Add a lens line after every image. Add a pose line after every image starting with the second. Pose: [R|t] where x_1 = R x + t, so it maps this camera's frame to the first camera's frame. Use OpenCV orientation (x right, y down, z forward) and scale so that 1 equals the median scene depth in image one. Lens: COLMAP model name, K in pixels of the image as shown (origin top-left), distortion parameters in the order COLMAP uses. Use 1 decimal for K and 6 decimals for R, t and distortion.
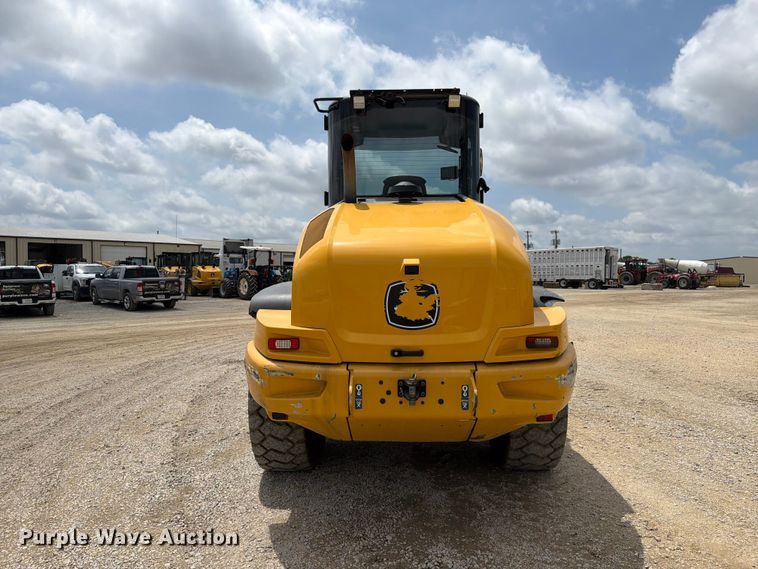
lens RADIAL K [[528.8, 0, 391.8], [0, 528.8, 289.5], [0, 0, 1]] dist [0.082005, -0.096504]
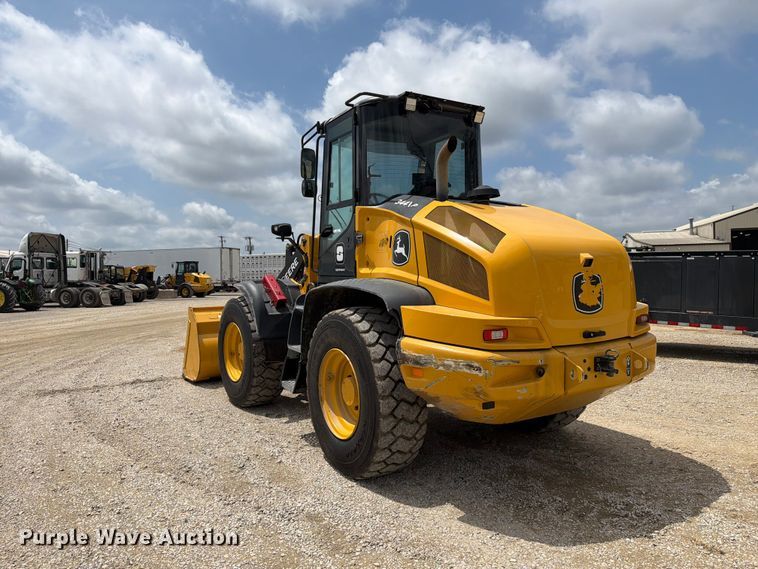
lens RADIAL K [[528.8, 0, 391.8], [0, 528.8, 289.5], [0, 0, 1]] dist [0.082005, -0.096504]
pose [[0.828456, -0.024557, 0.559516, -0.760634], [0.030751, 0.999526, -0.001664, 0.007886], [-0.559209, 0.018584, 0.828818, 0.203947]]
